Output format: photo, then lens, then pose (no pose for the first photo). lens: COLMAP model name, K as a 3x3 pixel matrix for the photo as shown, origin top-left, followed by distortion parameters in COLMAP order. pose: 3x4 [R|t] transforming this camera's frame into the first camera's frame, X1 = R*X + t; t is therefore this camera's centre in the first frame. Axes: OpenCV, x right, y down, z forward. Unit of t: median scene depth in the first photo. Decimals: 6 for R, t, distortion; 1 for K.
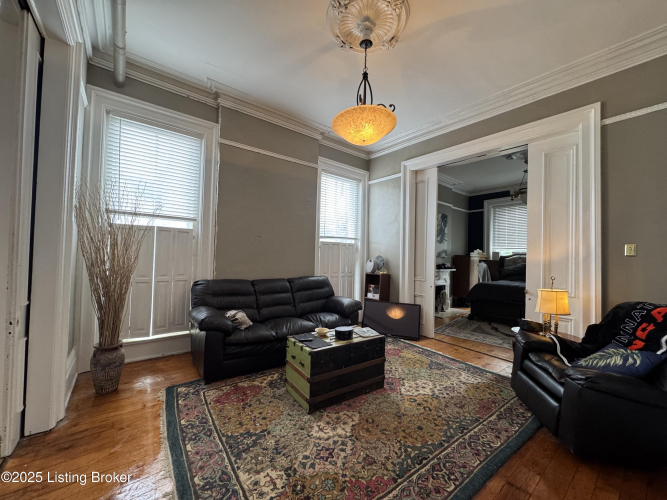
lens RADIAL K [[266.2, 0, 333.2], [0, 266.2, 249.4], [0, 0, 1]] dist [-0.002335, -0.000462]
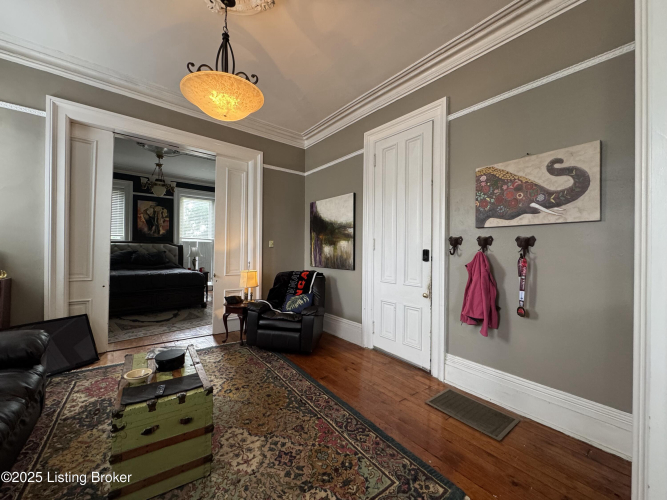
lens RADIAL K [[266.2, 0, 333.2], [0, 266.2, 249.4], [0, 0, 1]] dist [-0.002335, -0.000462]
pose [[-0.001642, -0.021387, 0.999770, -0.806936], [-0.039310, 0.999000, 0.021306, -0.017242], [-0.999226, -0.039266, -0.002481, 0.702620]]
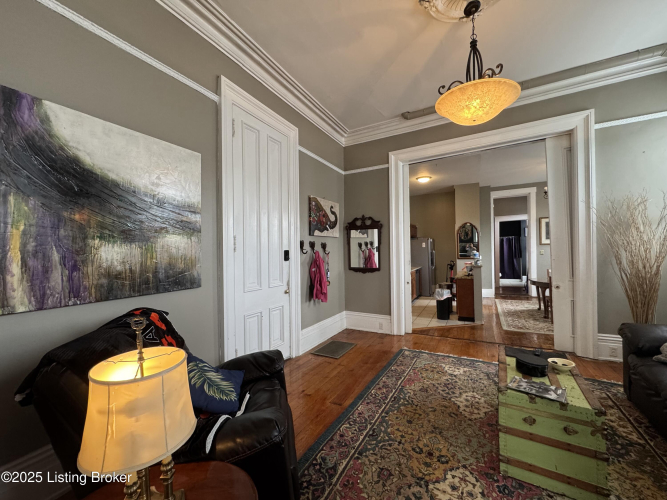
lens RADIAL K [[266.2, 0, 333.2], [0, 266.2, 249.4], [0, 0, 1]] dist [-0.002335, -0.000462]
pose [[-0.918209, -0.015259, -0.395802, 0.956266], [0.000554, 0.999207, -0.039806, 0.051710], [0.396096, -0.036770, -0.917473, 1.746880]]
